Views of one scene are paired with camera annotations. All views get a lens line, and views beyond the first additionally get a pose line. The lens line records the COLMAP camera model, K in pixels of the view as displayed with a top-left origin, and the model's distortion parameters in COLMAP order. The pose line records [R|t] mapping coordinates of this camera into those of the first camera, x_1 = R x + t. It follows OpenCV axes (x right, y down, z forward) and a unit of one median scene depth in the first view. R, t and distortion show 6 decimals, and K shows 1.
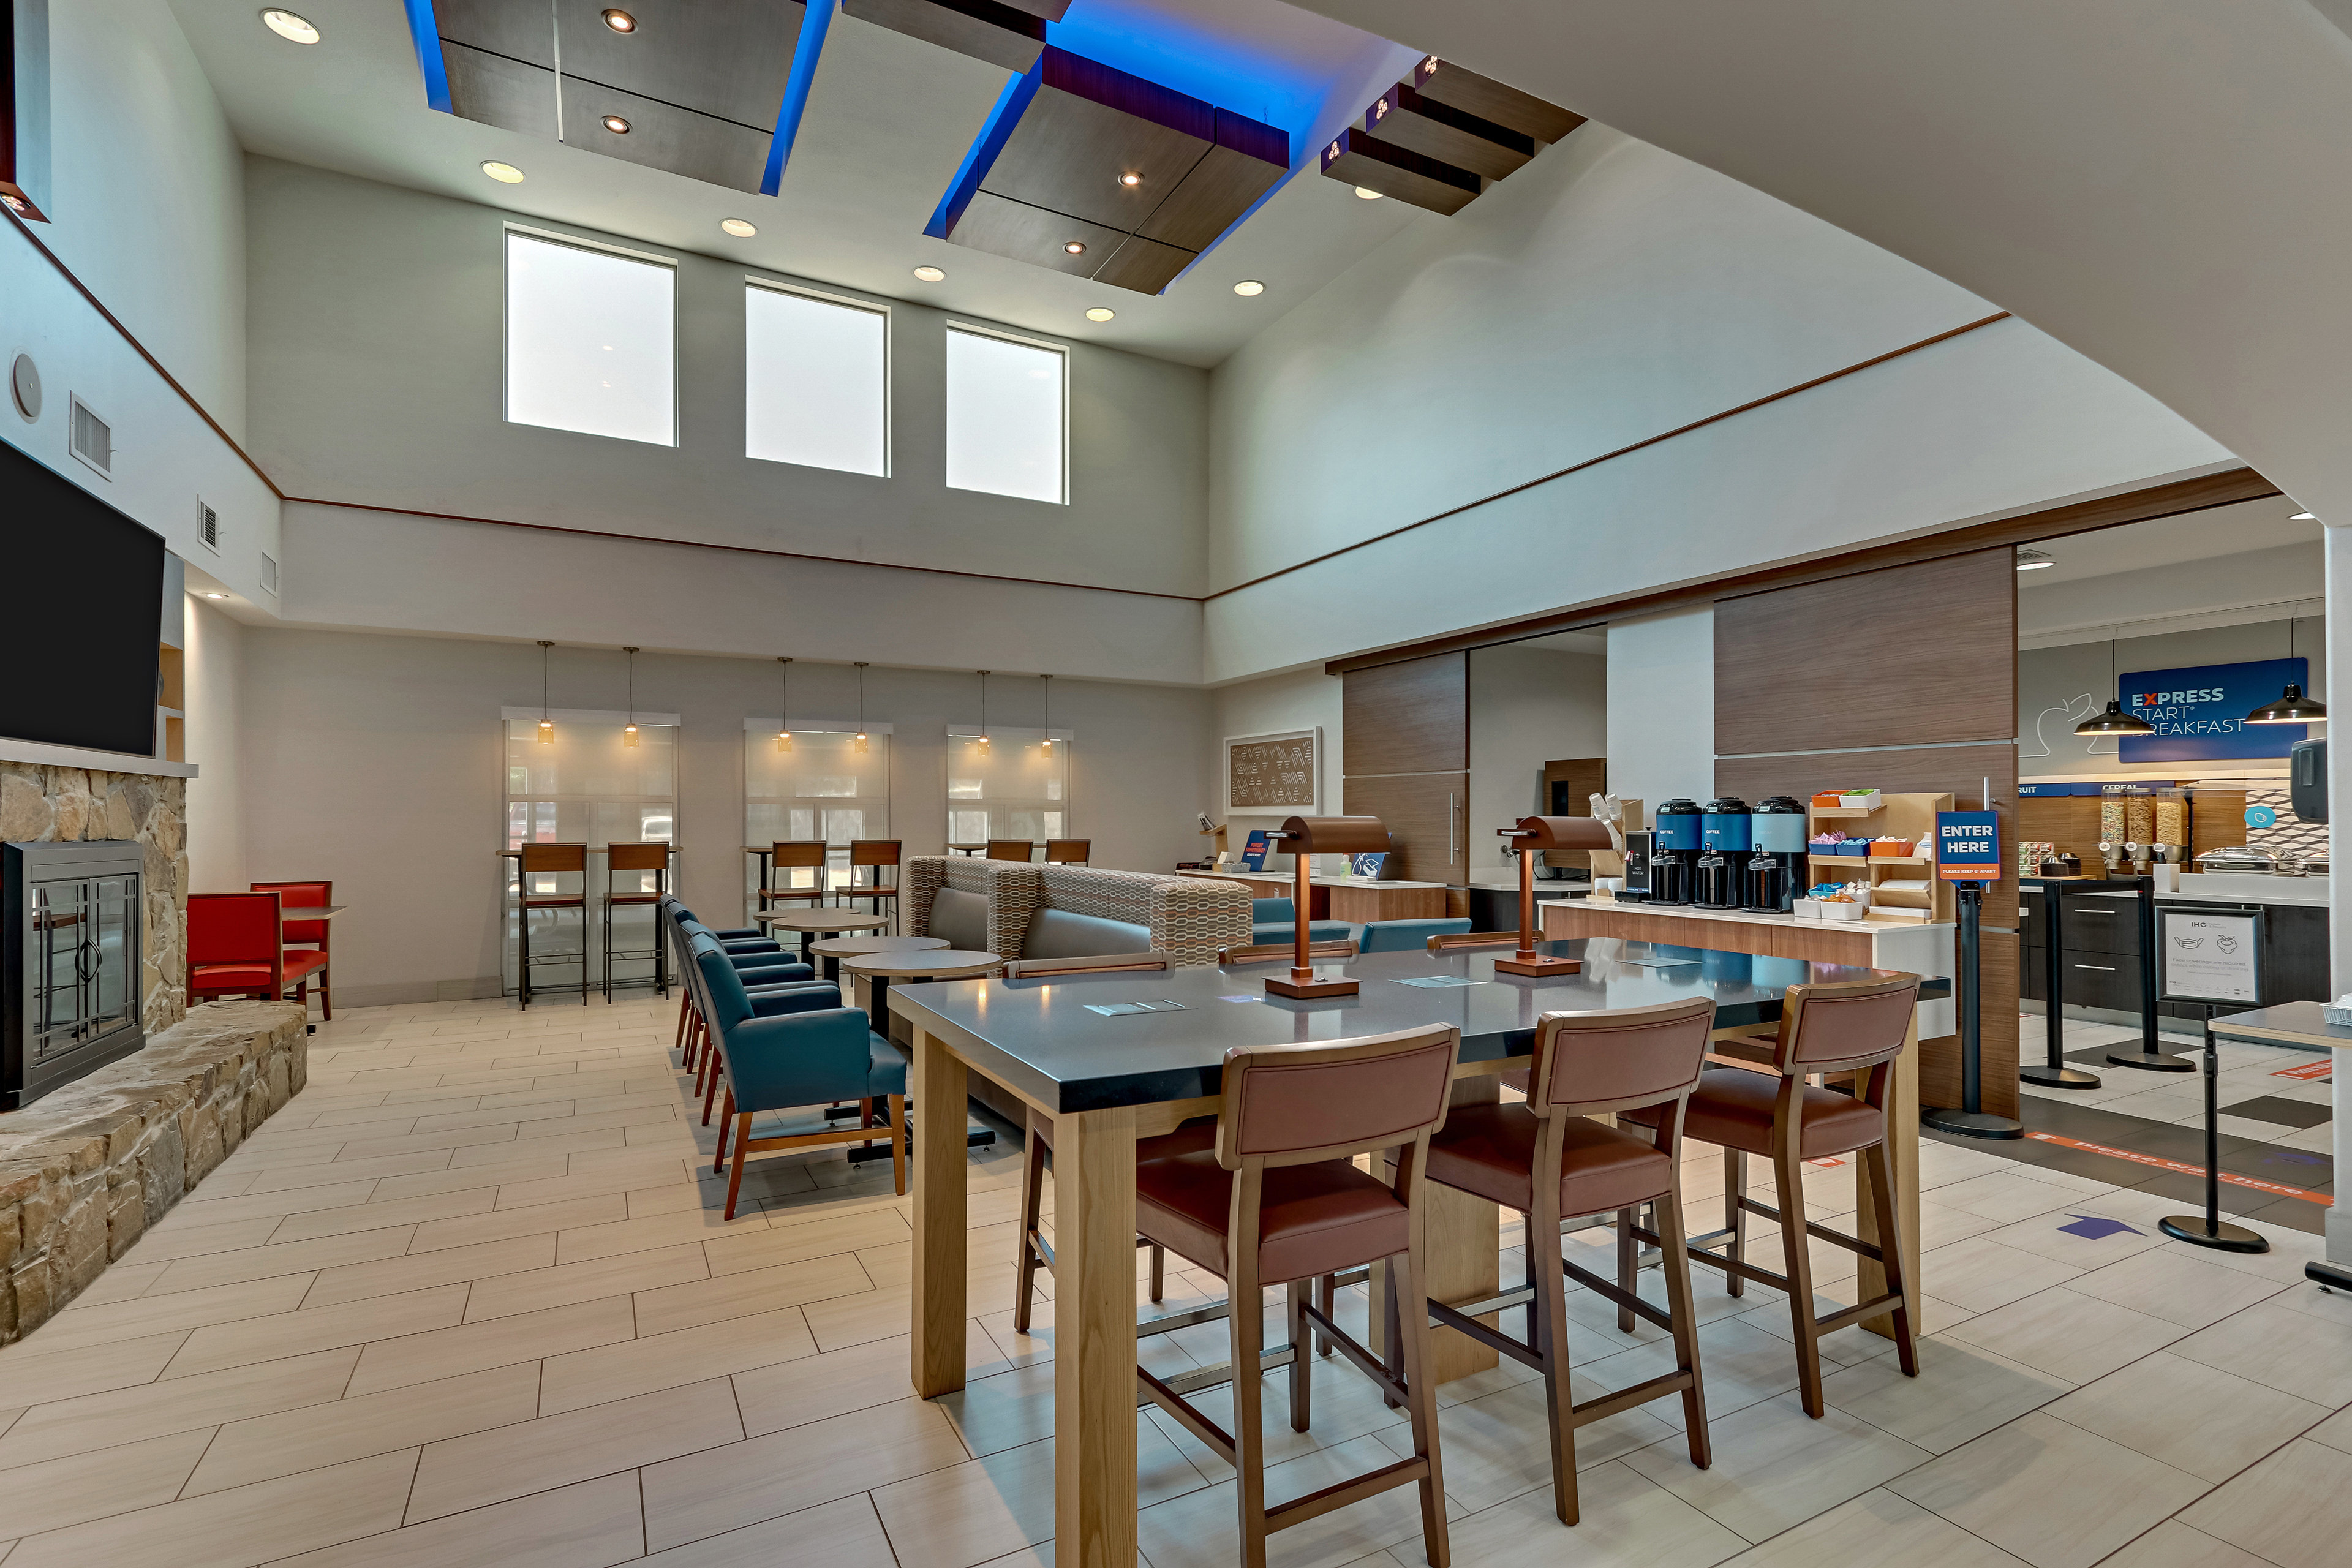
lens RADIAL K [[1074.9, 0, 1164.2], [0, 1074.9, 813.2], [0, 0, 1]] dist [0.002174, 0.002694]
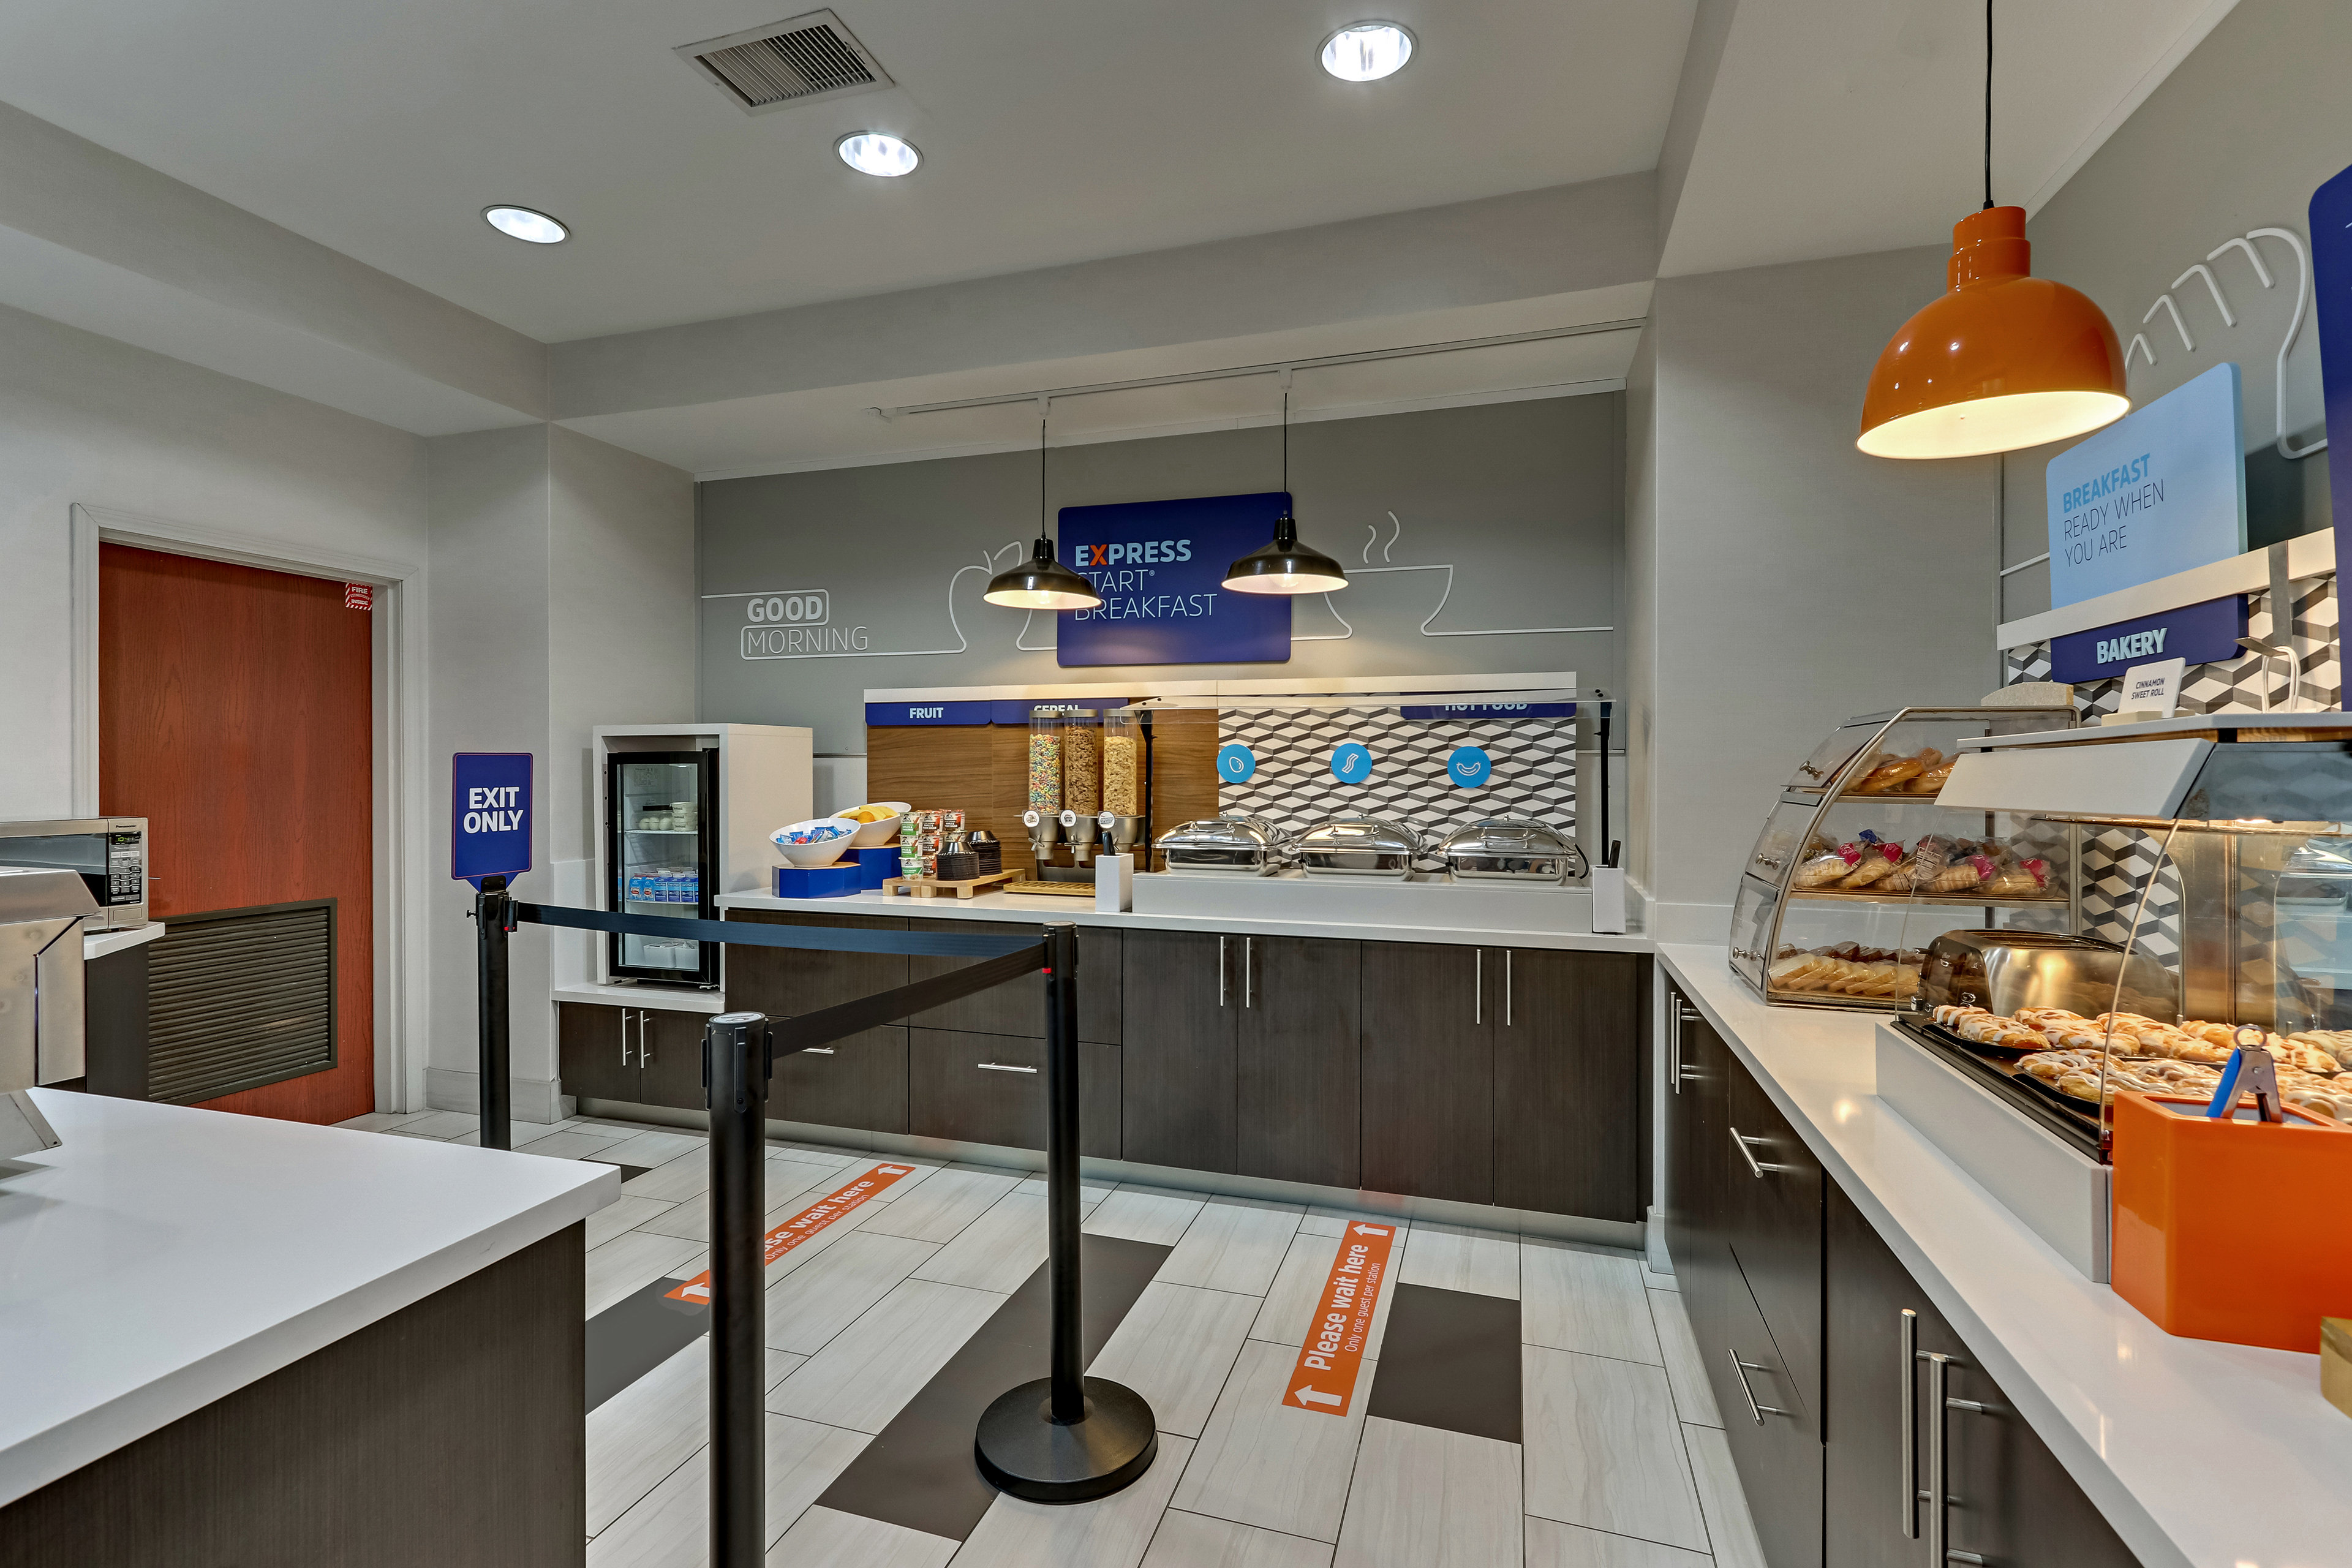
lens RADIAL K [[1074.9, 0, 1163.6], [0, 1074.9, 789.0], [0, 0, 1]] dist [0.002174, 0.002694]
pose [[0.713418, -0.009898, 0.700669, 0.618207], [-0.006979, 0.999750, 0.021229, 0.005218], [-0.700704, -0.020035, 0.713170, 0.652246]]
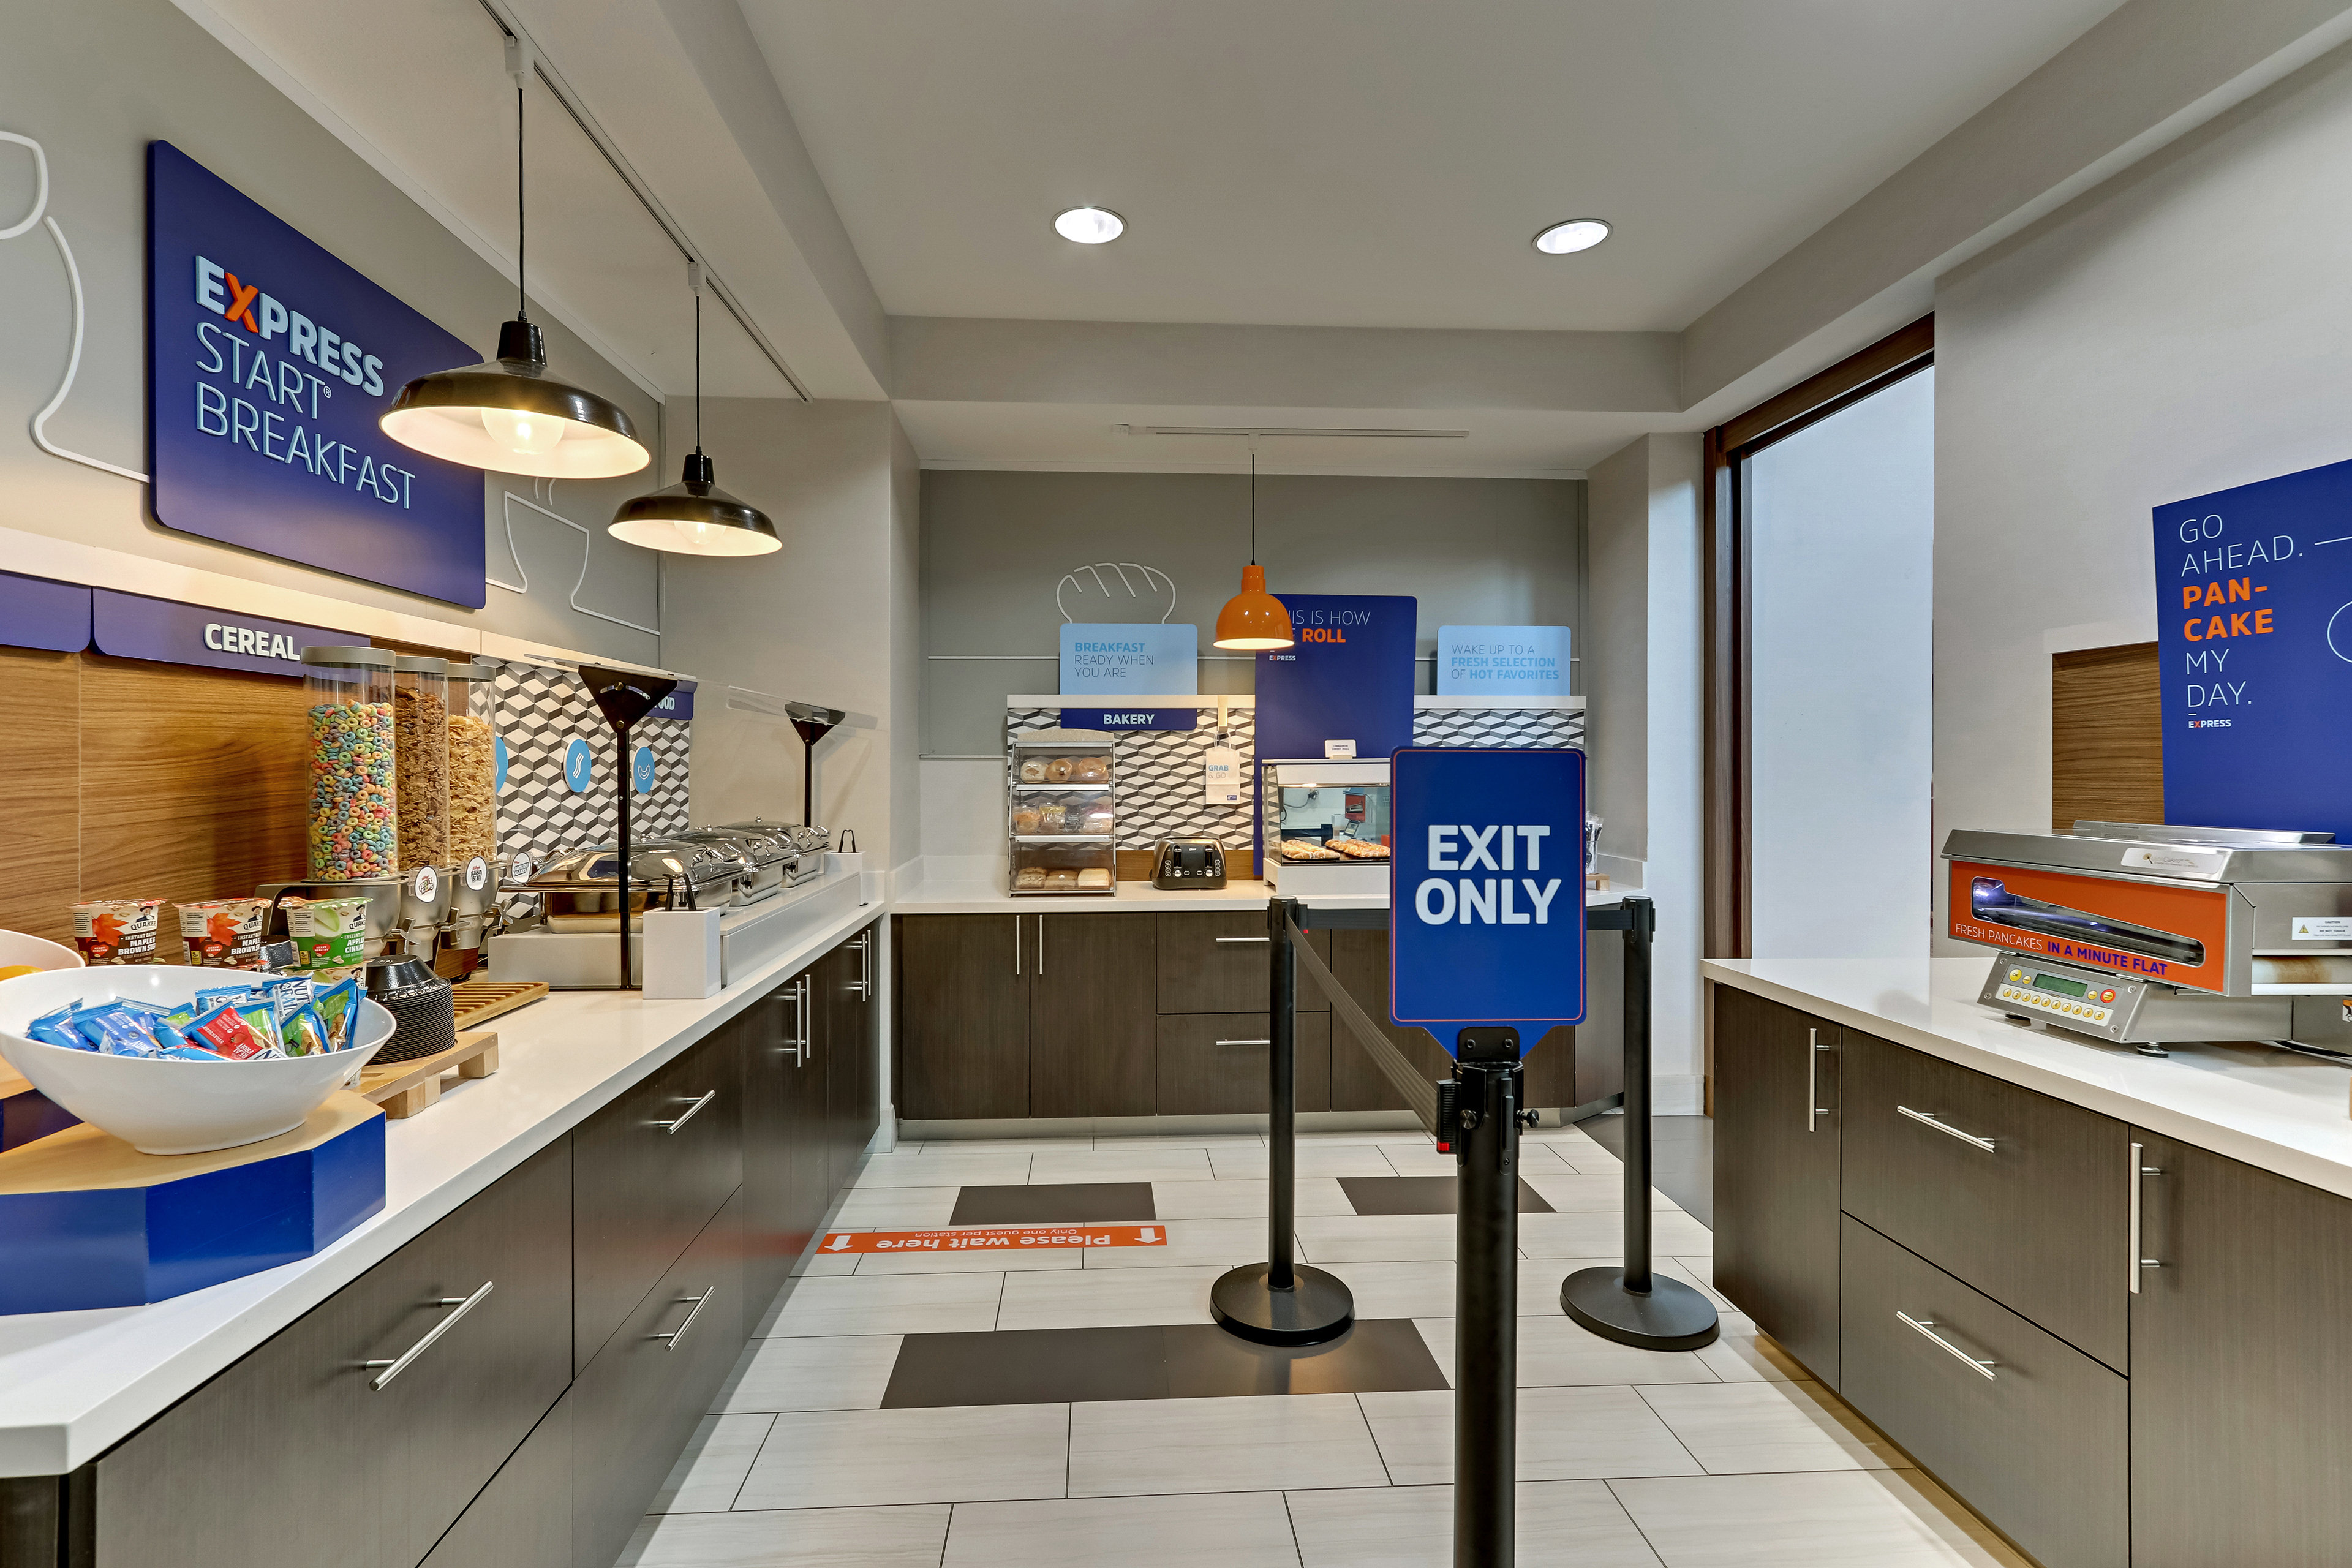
lens RADIAL K [[1074.9, 0, 1158.2], [0, 1074.9, 773.9], [0, 0, 1]] dist [0.002174, 0.002694]
pose [[-0.907874, -0.001757, 0.419239, 0.695256], [-0.001026, 0.999998, 0.001970, 0.005404], [-0.419242, 0.001358, -0.907874, 1.298186]]
